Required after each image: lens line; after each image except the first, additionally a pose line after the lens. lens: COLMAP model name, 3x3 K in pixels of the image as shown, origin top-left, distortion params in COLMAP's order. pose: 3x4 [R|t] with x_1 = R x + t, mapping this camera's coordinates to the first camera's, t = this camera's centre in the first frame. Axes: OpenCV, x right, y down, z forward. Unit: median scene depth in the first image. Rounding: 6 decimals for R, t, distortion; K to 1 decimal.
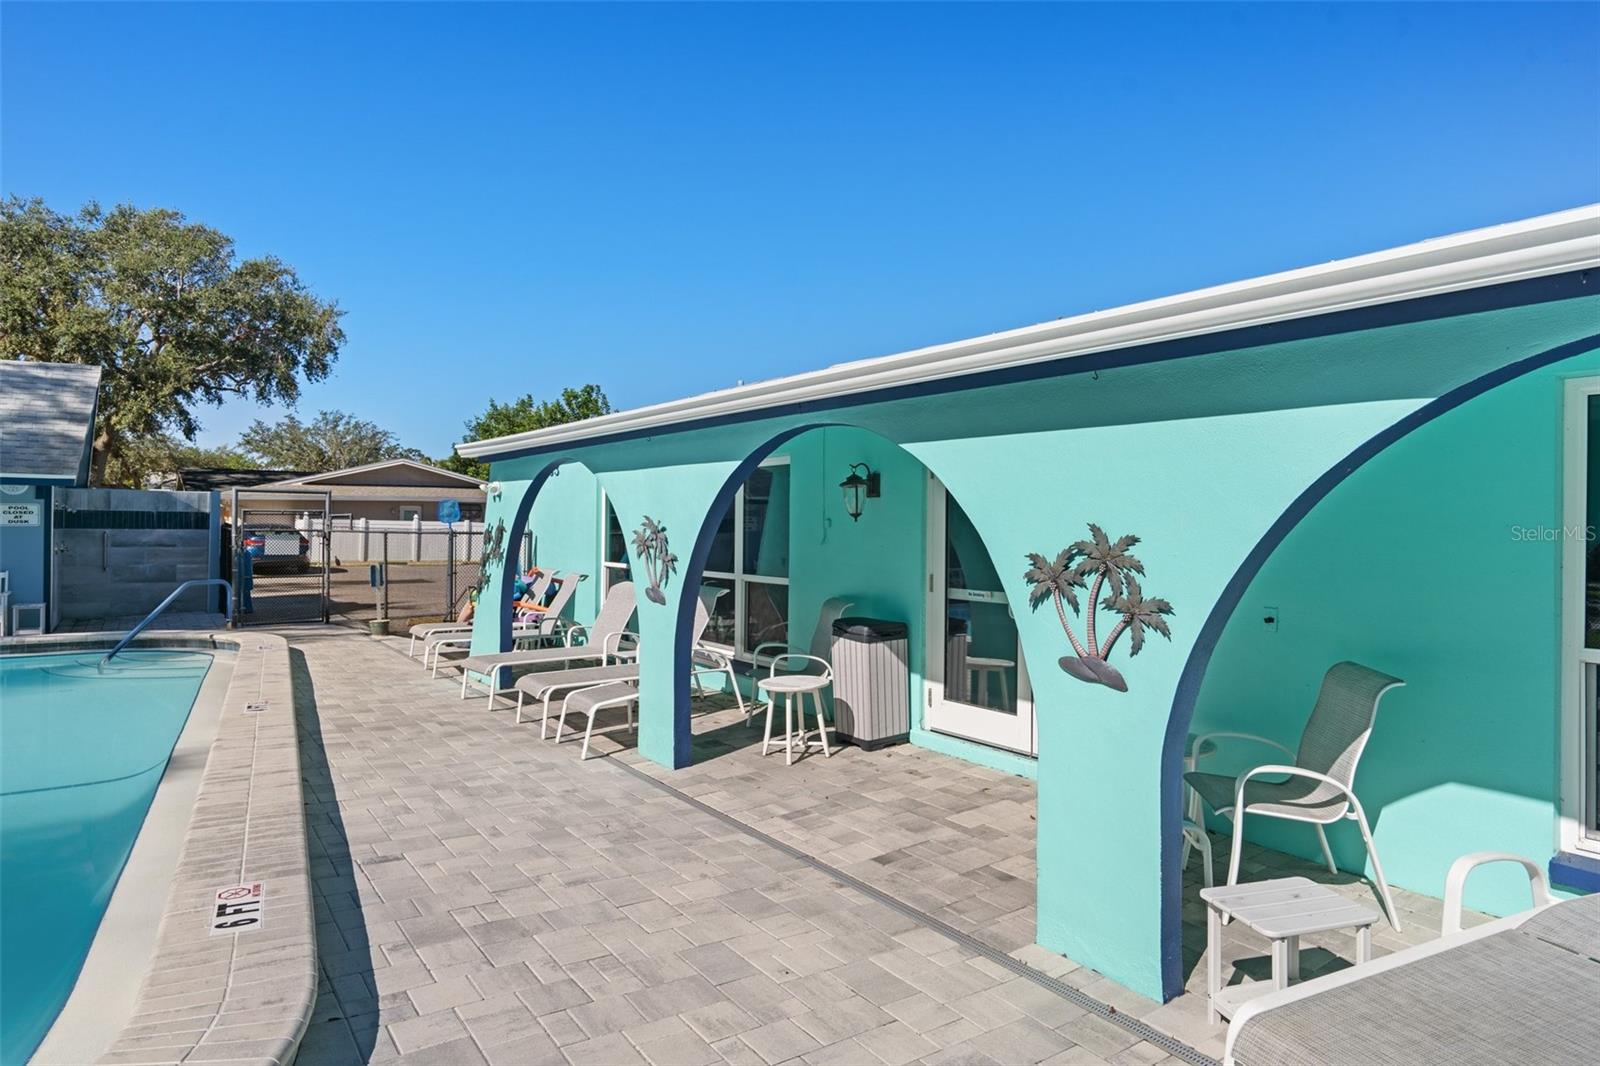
lens RADIAL K [[934.3, 0, 804.4], [0, 934.3, 526.5], [0, 0, 1]] dist [0.003322, 0.000216]
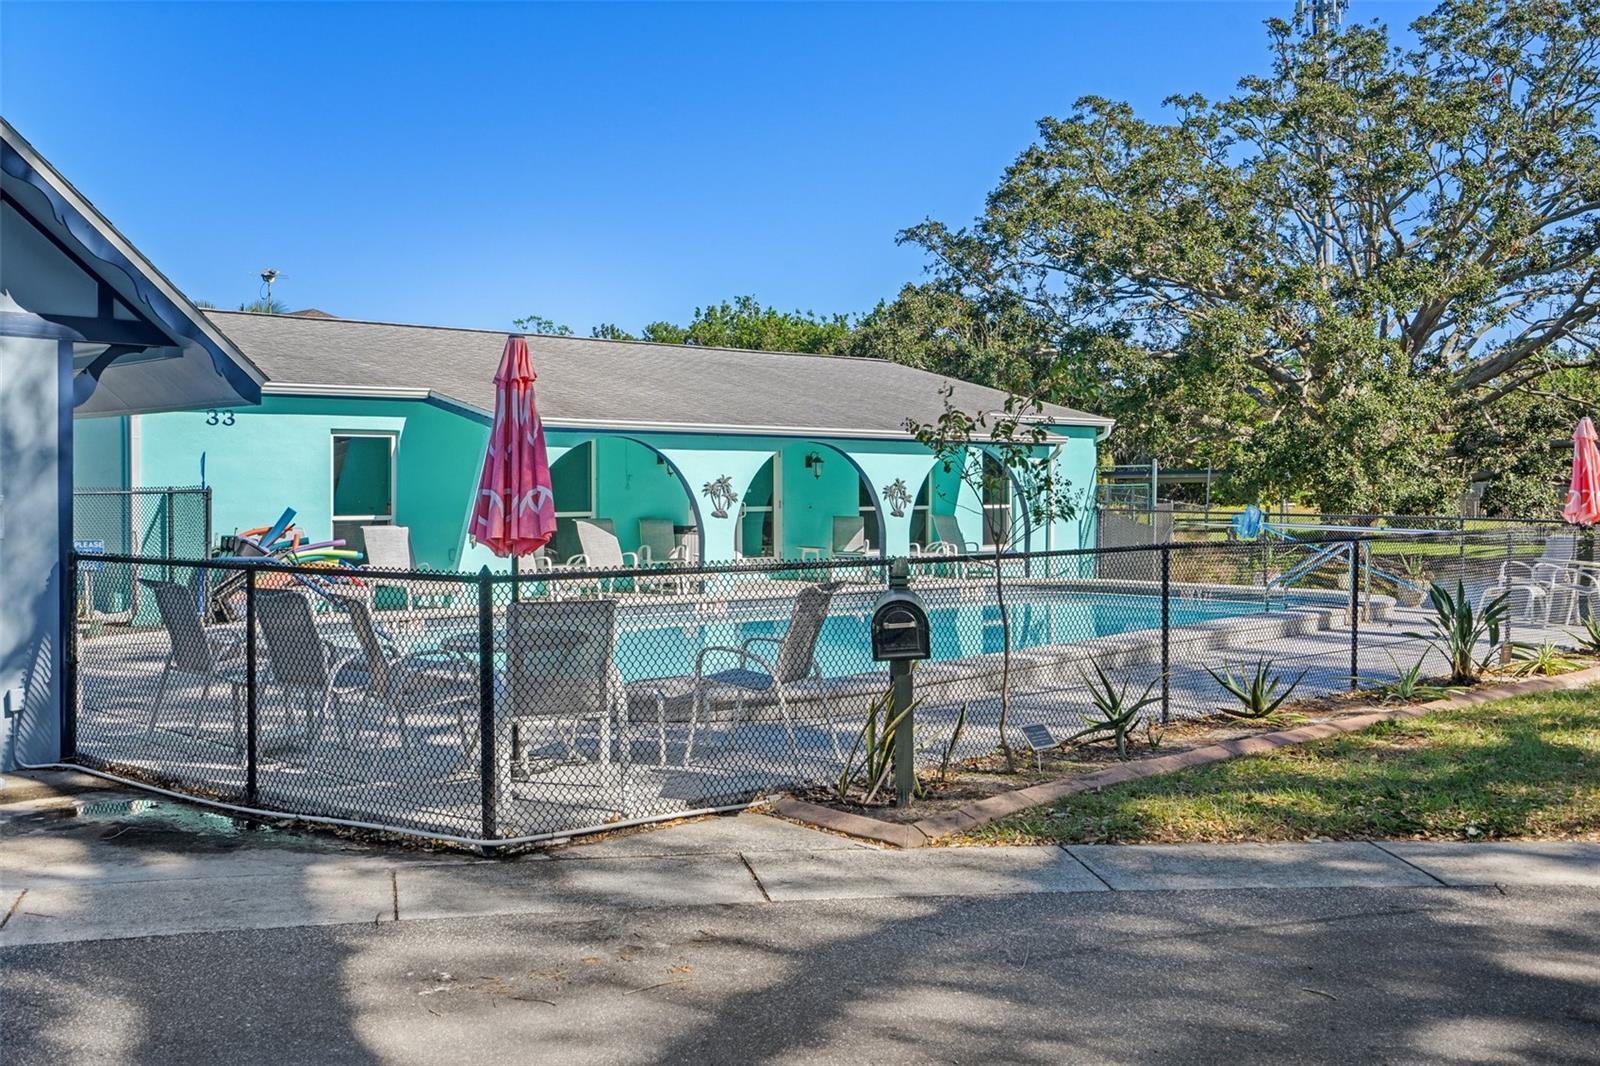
lens RADIAL K [[1600.2, 0, 800.0], [0, 1600.2, 533.0], [0, 0, 1]] dist [0.016377, -0.000558]
pose [[-0.125036, -0.040783, 0.991314, -1.497713], [0.002631, 0.999138, 0.041437, -0.011408], [-0.992149, 0.007789, -0.124820, 0.526141]]
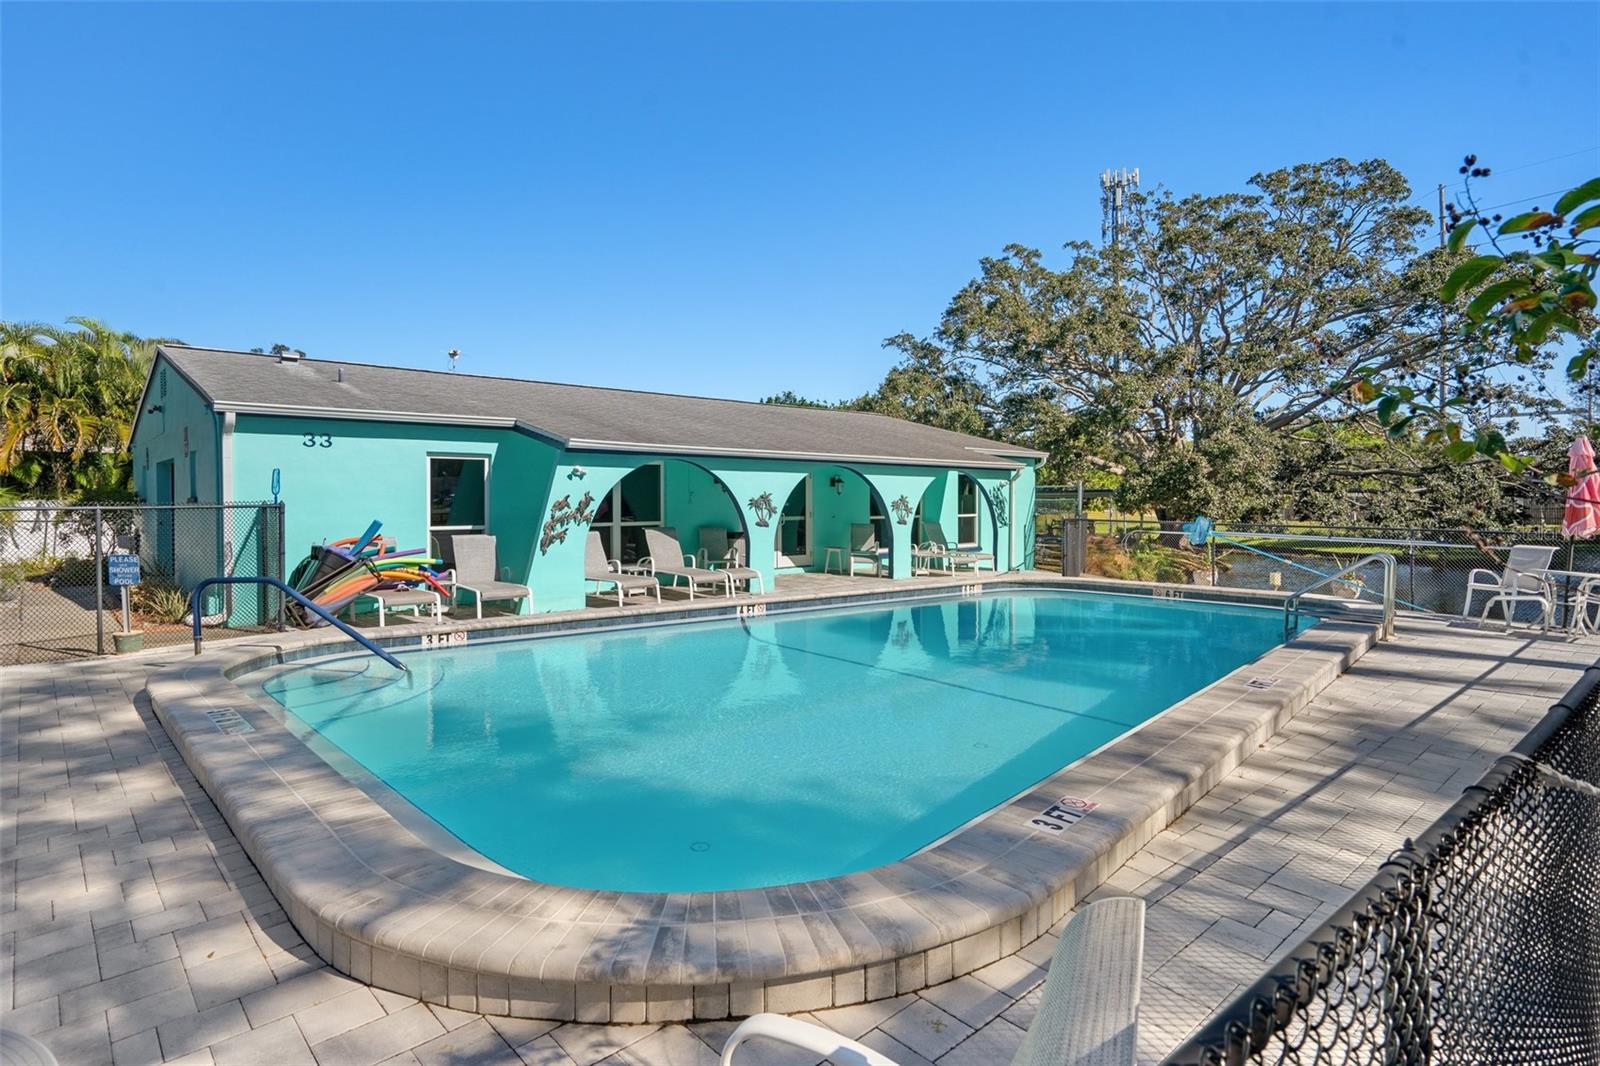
lens RADIAL K [[860.1, 0, 800.0], [0, 860.1, 533.0], [0, 0, 1]] dist [0.001493, 0.000451]
pose [[-0.103275, -0.049399, 0.993425, -1.010745], [0.003003, 0.998746, 0.049976, -0.006010], [-0.994648, 0.008145, -0.102997, 0.474761]]
